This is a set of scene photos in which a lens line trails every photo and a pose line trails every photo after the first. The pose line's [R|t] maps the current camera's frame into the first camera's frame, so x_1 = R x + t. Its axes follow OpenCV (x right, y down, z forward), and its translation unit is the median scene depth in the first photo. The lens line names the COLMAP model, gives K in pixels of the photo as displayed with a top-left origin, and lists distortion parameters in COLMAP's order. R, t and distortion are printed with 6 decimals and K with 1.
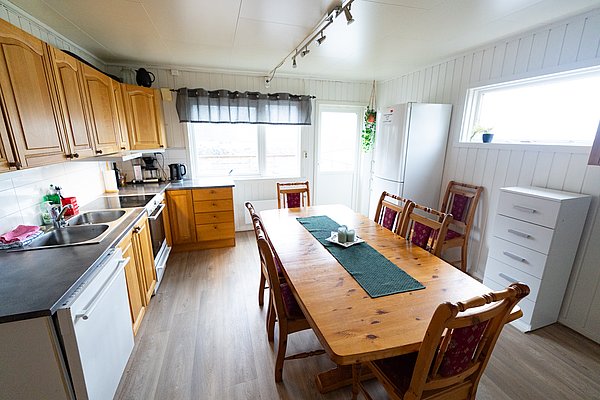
lens RADIAL K [[256.9, 0, 299.8], [0, 256.9, 200.3], [0, 0, 1]] dist [-0.002244, -0.001245]
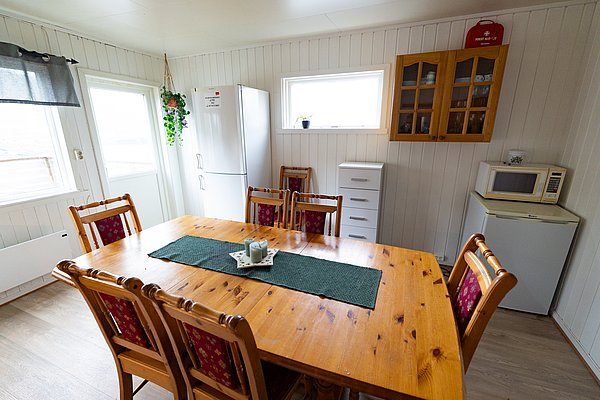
lens RADIAL K [[256.9, 0, 301.9], [0, 256.9, 199.2], [0, 0, 1]] dist [-0.002244, -0.001245]
pose [[0.625531, -0.215329, 0.749897, -0.179835], [0.199053, 0.973398, 0.113465, -0.047220], [-0.754380, 0.078293, 0.651752, 0.264561]]
